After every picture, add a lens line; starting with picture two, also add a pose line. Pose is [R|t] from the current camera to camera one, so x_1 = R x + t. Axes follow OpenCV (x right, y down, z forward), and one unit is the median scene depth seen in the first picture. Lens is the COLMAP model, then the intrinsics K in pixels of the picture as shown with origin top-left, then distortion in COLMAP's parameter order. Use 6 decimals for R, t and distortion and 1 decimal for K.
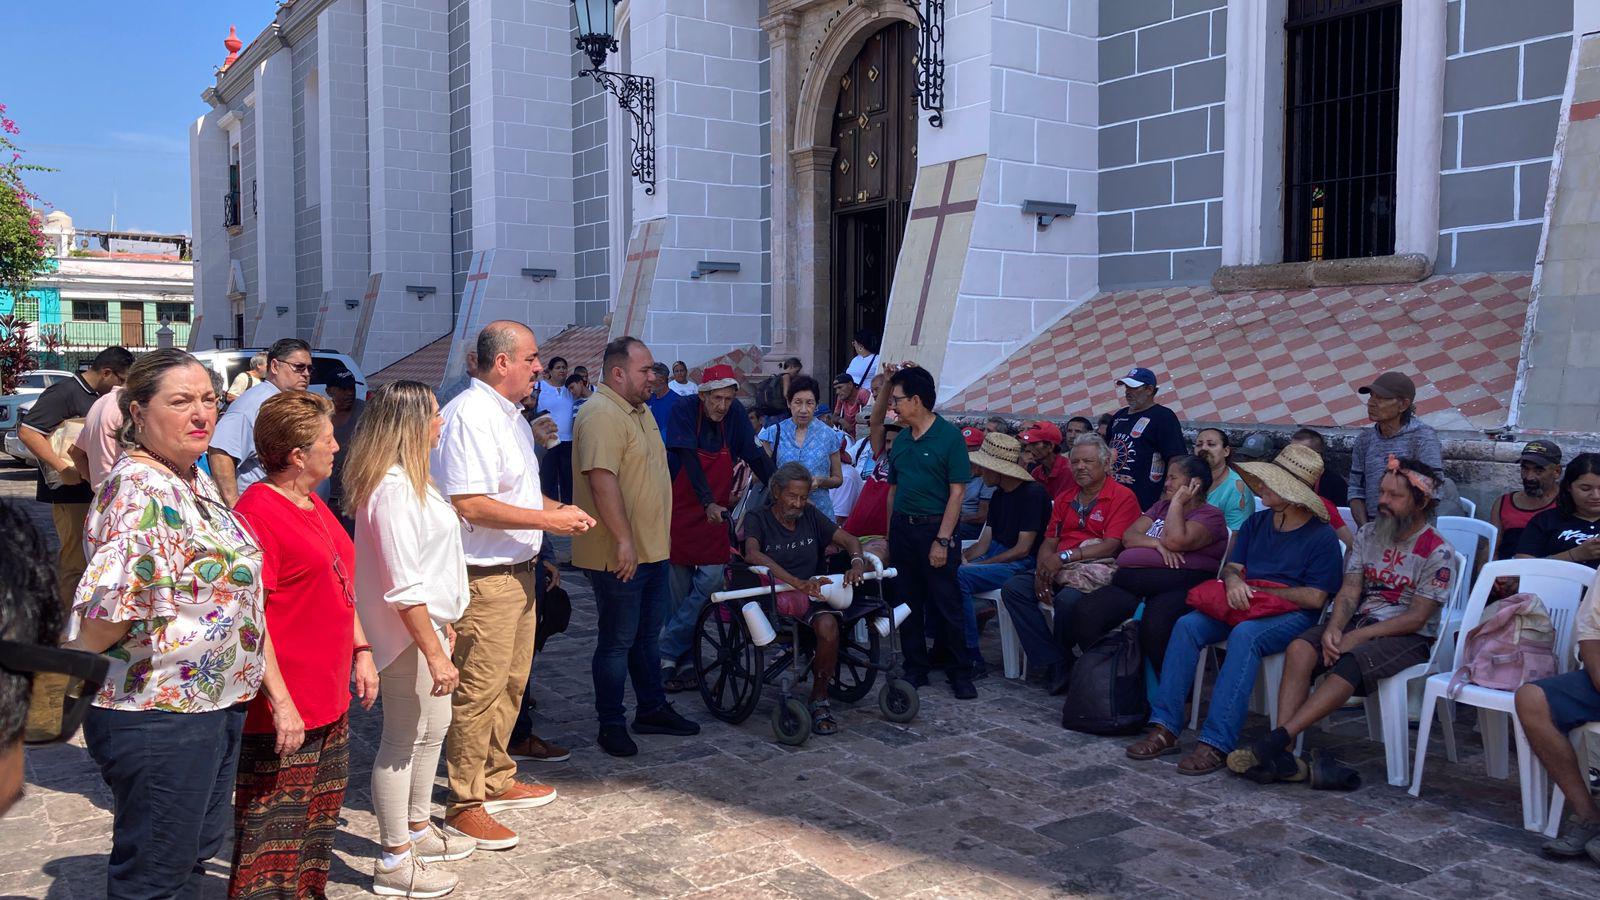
lens RADIAL K [[1268.4, 0, 745.2], [0, 1268.4, 489.1], [0, 0, 1]] dist [-0.002326, -0.003946]
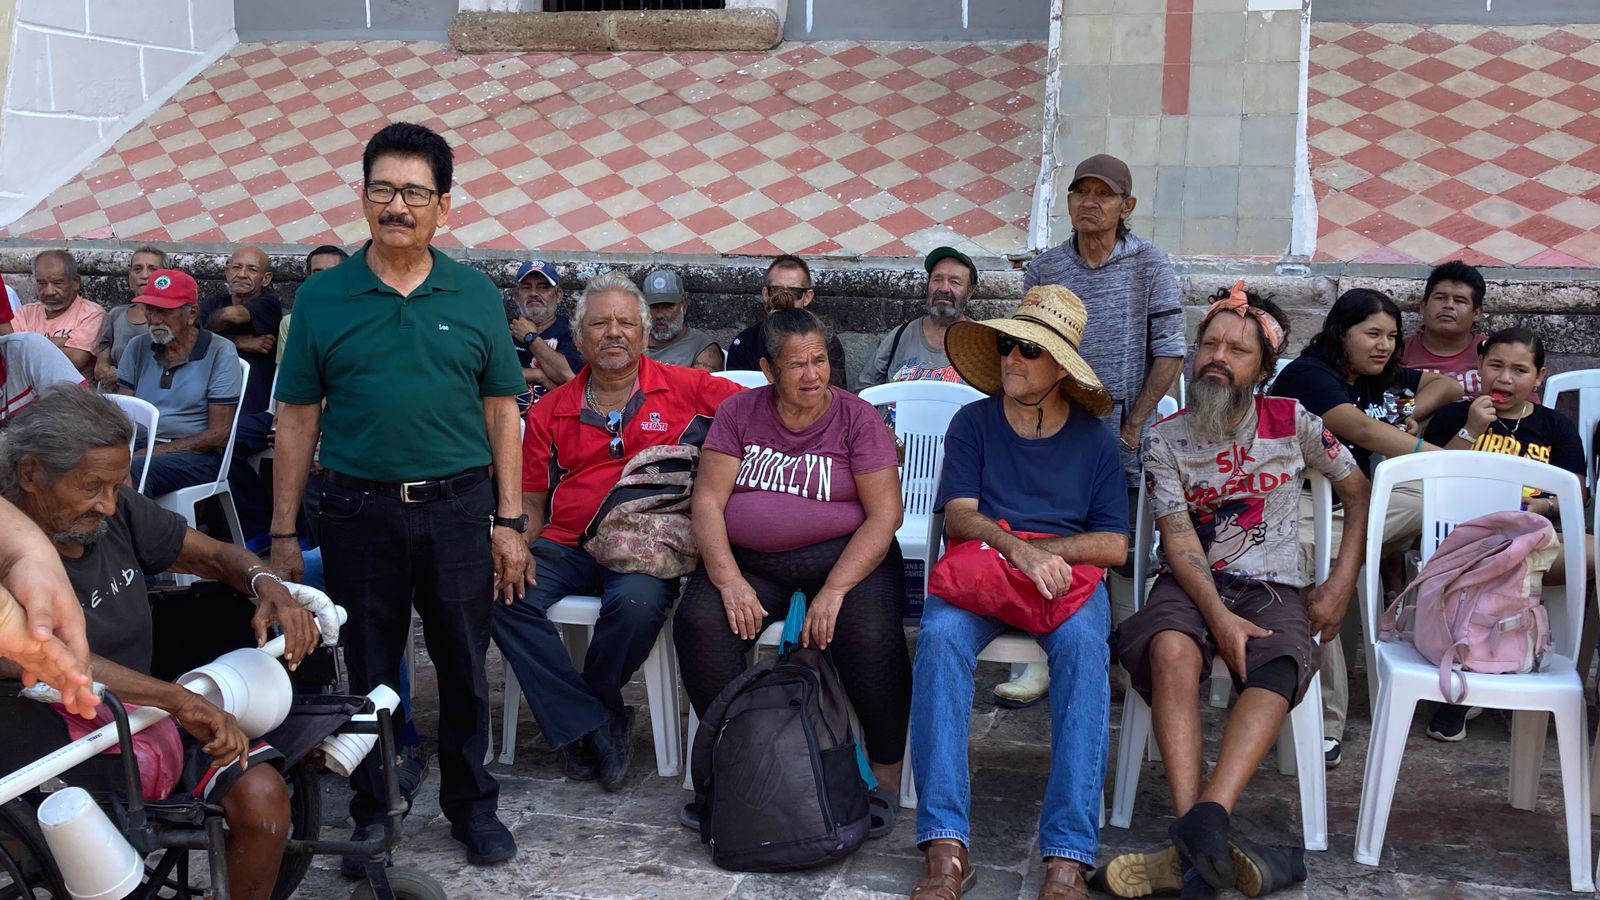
lens RADIAL K [[1576.3, 0, 800.0], [0, 1576.3, 450.0], [0, 0, 1]] dist [0.015894, 0.012782]
pose [[0.727763, -0.099859, 0.678520, -0.083263], [0.053657, 0.994601, 0.088826, -0.018479], [-0.683726, -0.028237, 0.729192, 0.351527]]
